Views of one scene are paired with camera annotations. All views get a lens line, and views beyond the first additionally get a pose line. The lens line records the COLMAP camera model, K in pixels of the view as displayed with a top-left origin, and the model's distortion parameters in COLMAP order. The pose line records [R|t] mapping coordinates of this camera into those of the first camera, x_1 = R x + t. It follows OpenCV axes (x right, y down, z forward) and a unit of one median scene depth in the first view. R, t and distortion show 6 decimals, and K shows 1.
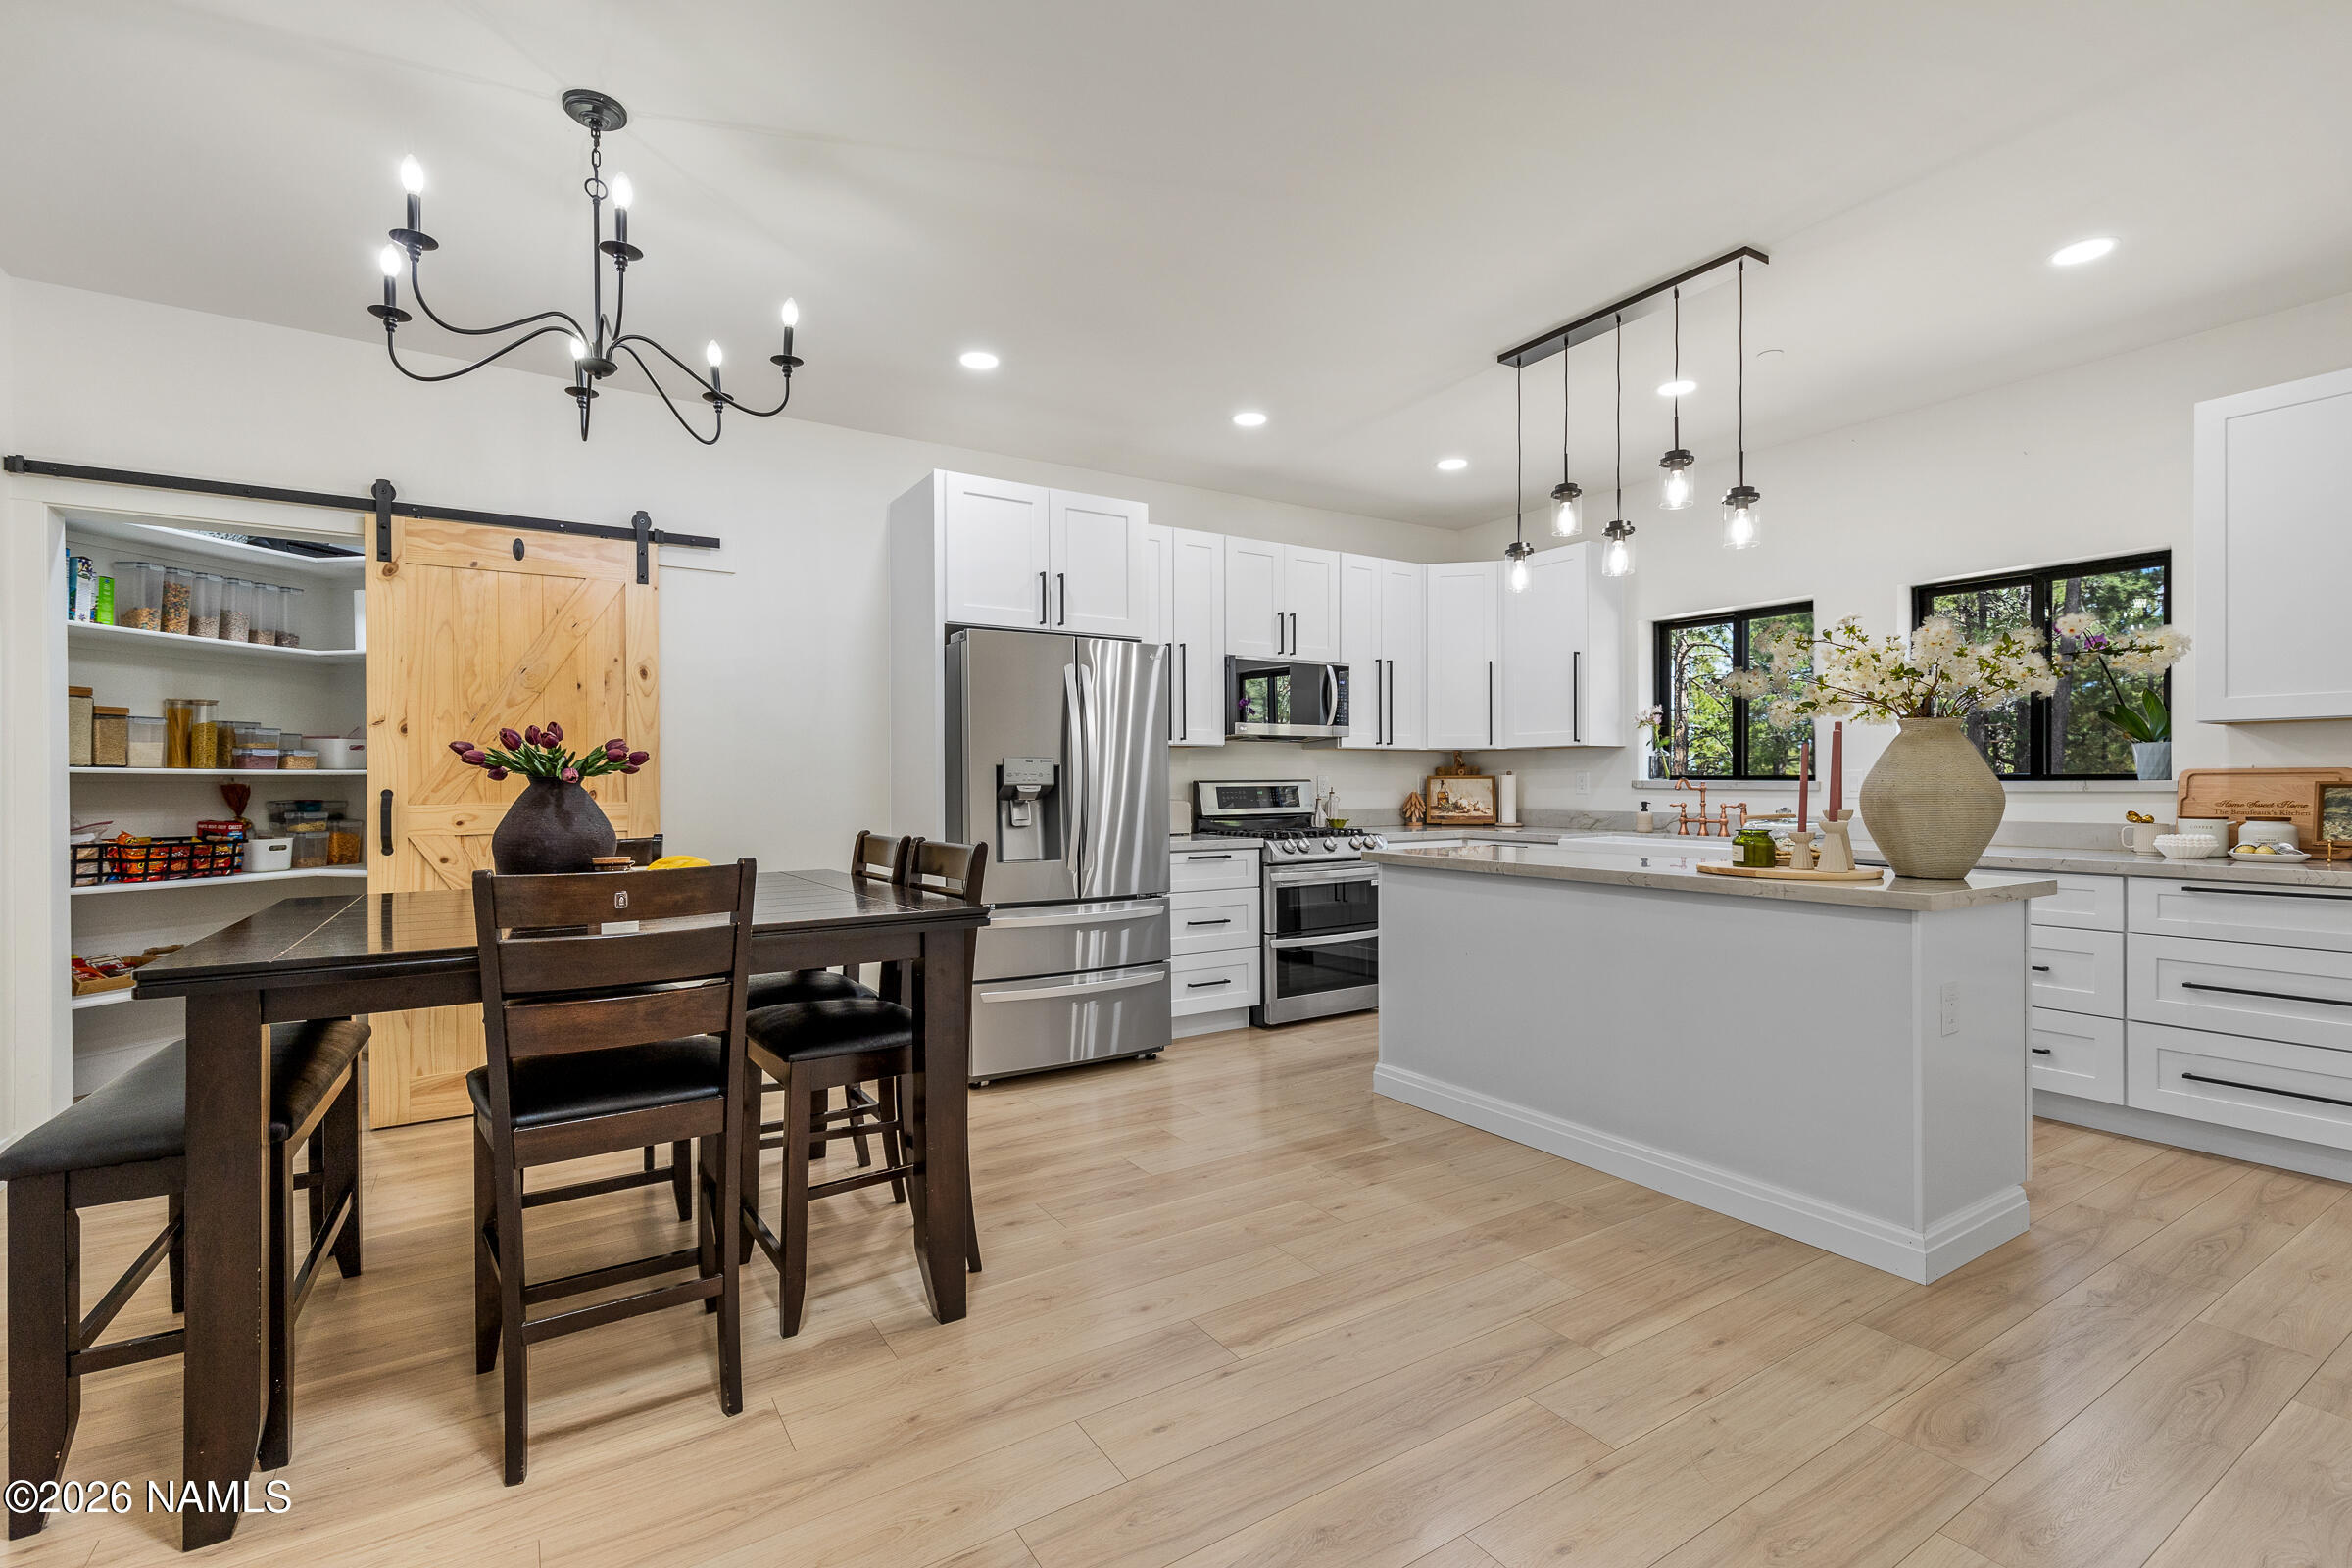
lens RADIAL K [[1057.3, 0, 1178.5], [0, 1057.3, 783.3], [0, 0, 1]] dist [0.002372, 0.000789]
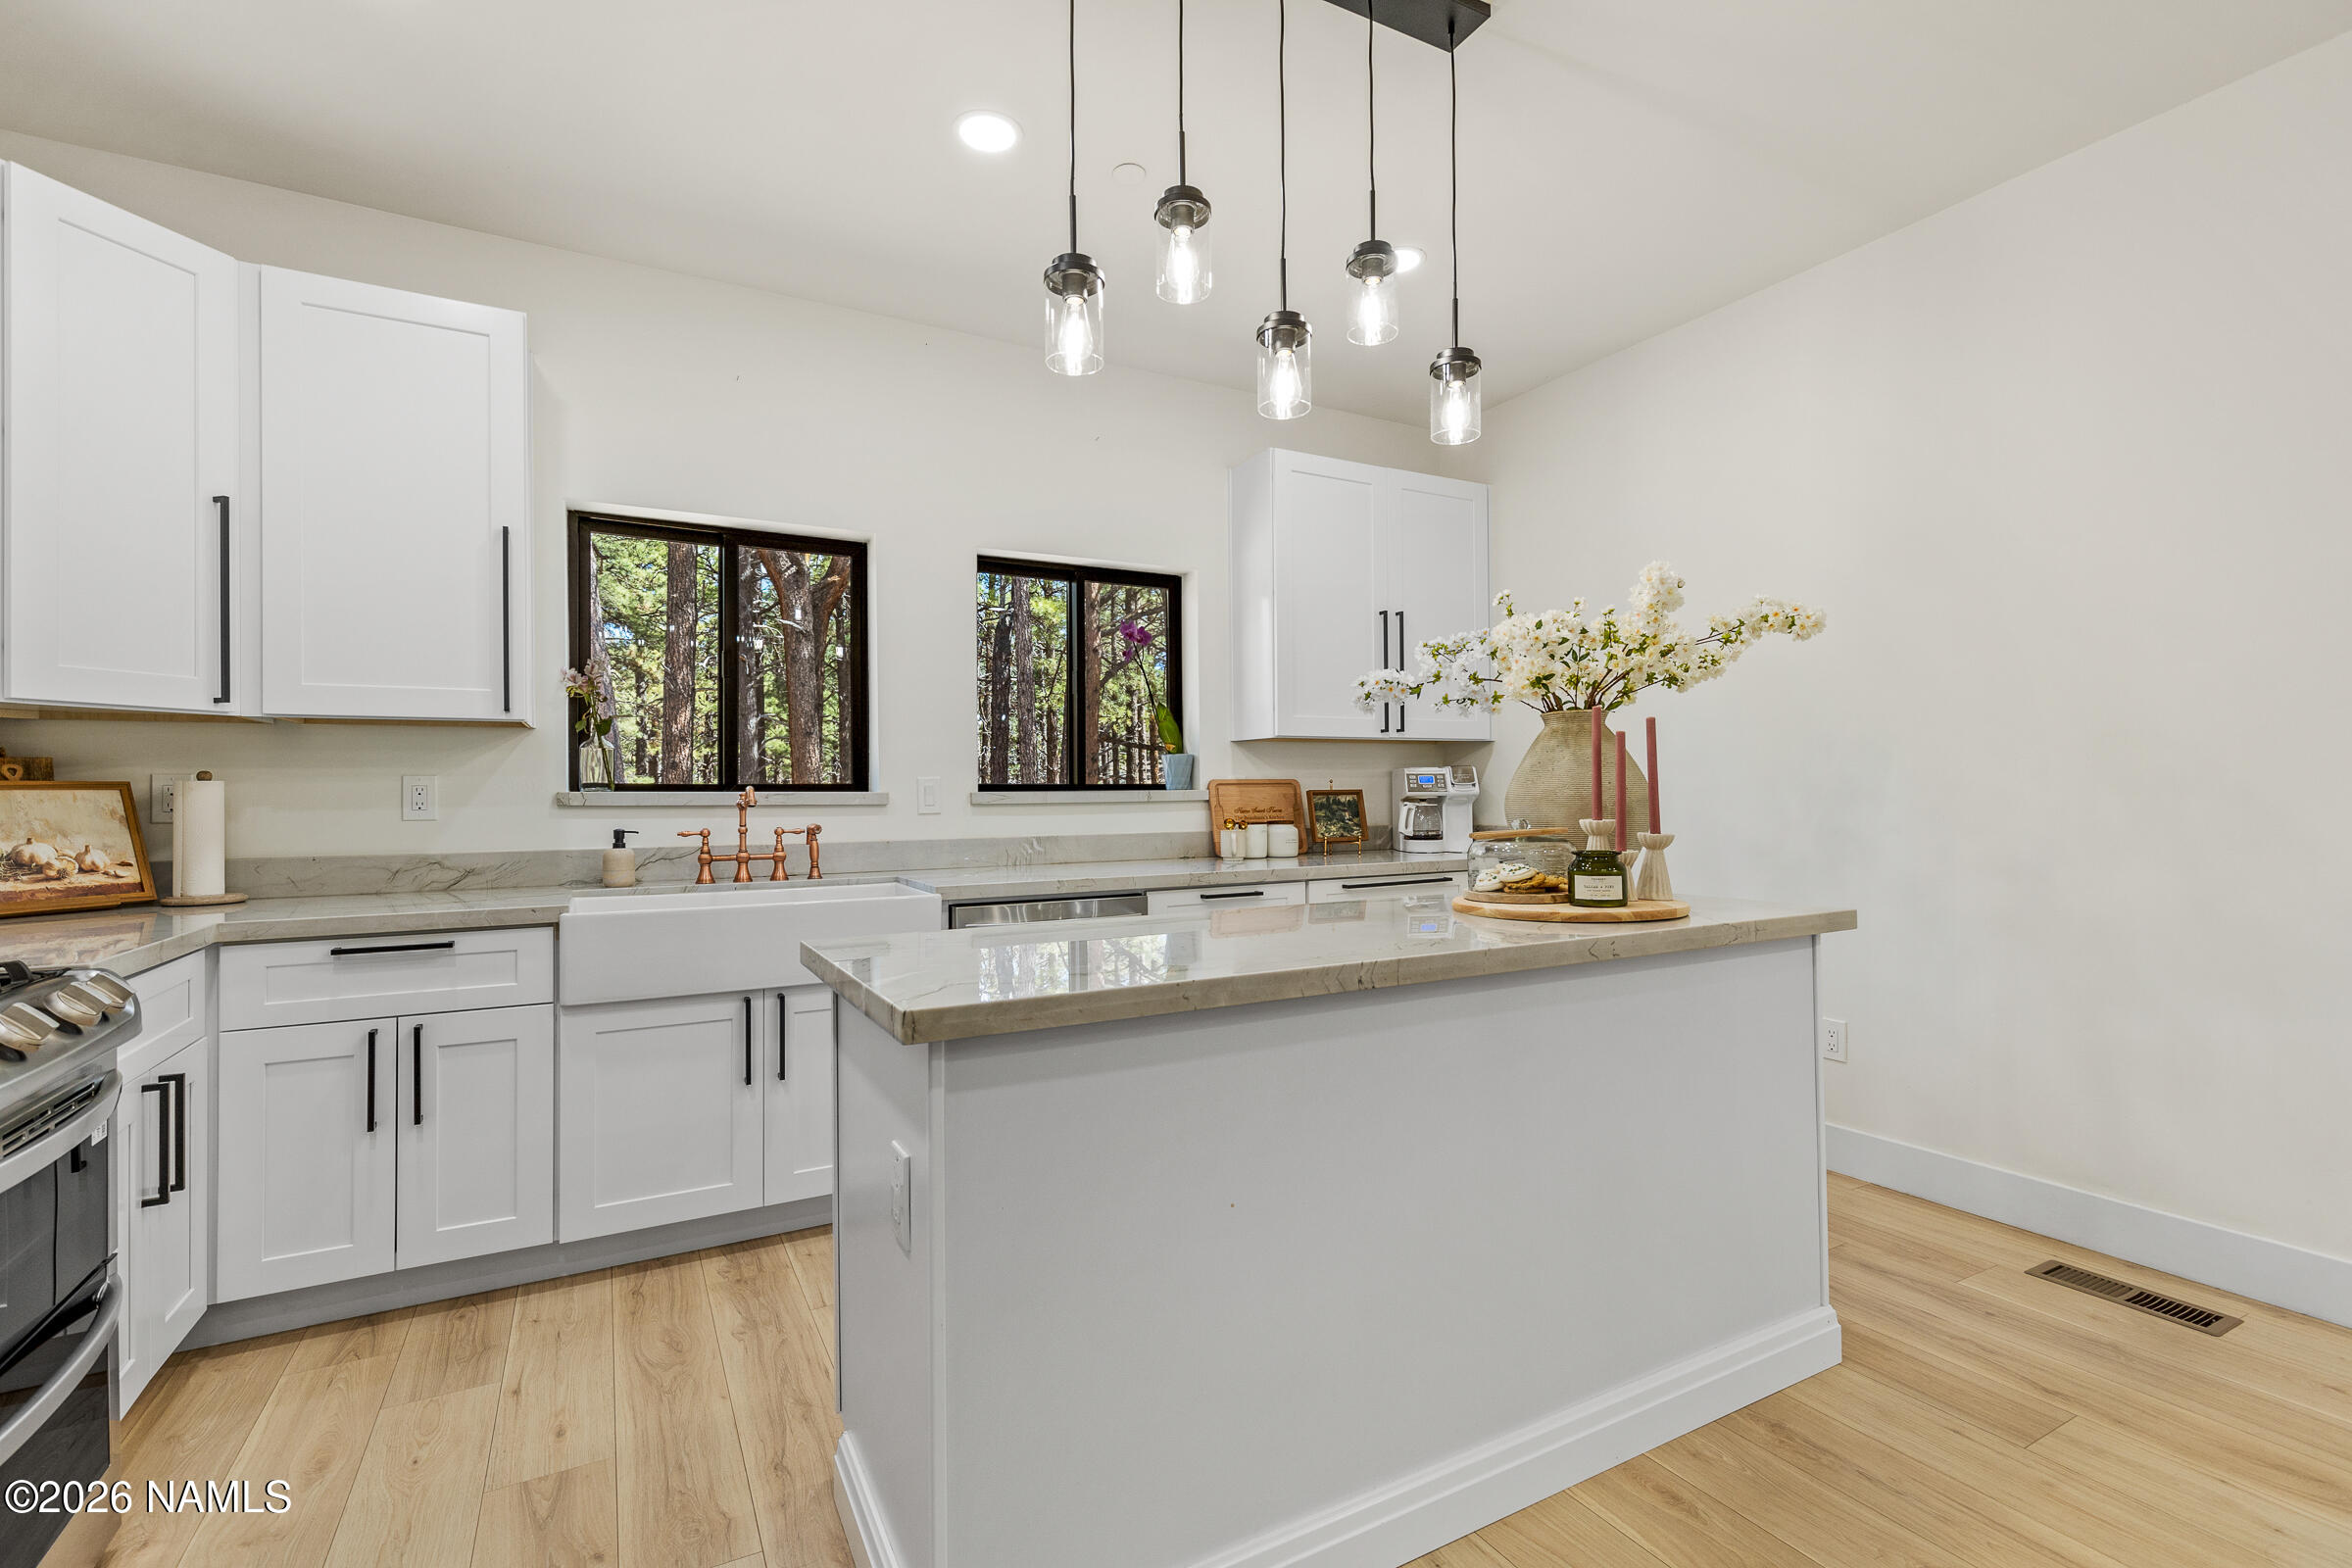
lens RADIAL K [[1057.3, 0, 1174.2], [0, 1057.3, 792.0], [0, 0, 1]] dist [0.002372, 0.000789]
pose [[0.059989, -0.003190, 0.998194, -0.096285], [0.005530, 0.999981, 0.002863, -0.002686], [-0.998184, 0.005348, 0.060006, 0.708577]]
